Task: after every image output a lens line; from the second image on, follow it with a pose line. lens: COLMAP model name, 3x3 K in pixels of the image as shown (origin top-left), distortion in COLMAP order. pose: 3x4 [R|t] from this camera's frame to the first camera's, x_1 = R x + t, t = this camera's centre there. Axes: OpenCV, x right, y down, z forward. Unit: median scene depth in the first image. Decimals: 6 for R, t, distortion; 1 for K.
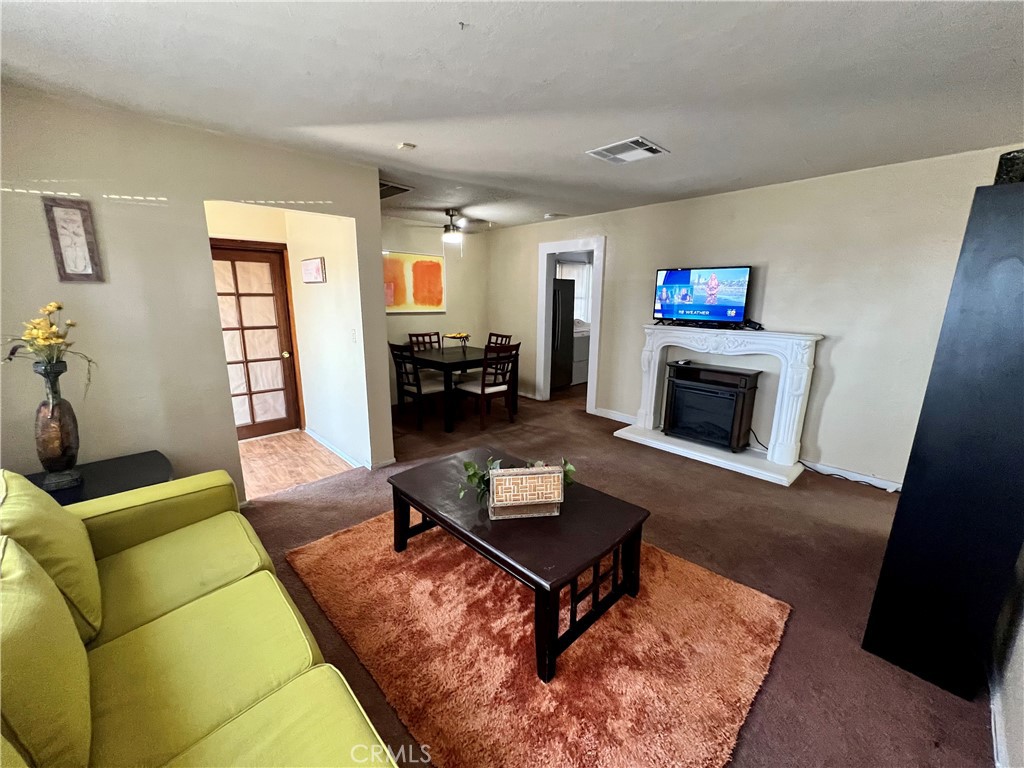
lens RADIAL K [[411.5, 0, 512.8], [0, 411.5, 386.9], [0, 0, 1]] dist [0.000121, 0.000006]
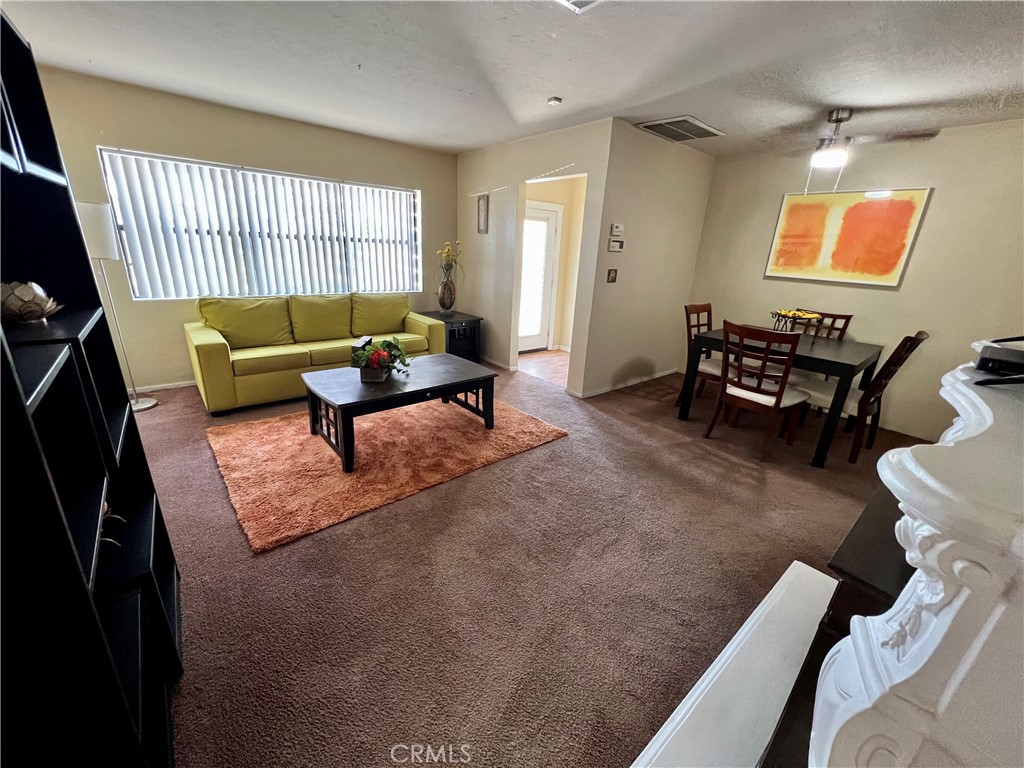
lens RADIAL K [[411.5, 0, 514.8], [0, 411.5, 386.9], [0, 0, 1]] dist [0.000121, 0.000006]
pose [[-0.064152, 0.313761, -0.947332, 0.623666], [-0.264726, 0.909927, 0.319299, -0.122577], [0.962187, 0.271267, 0.024687, 0.639284]]
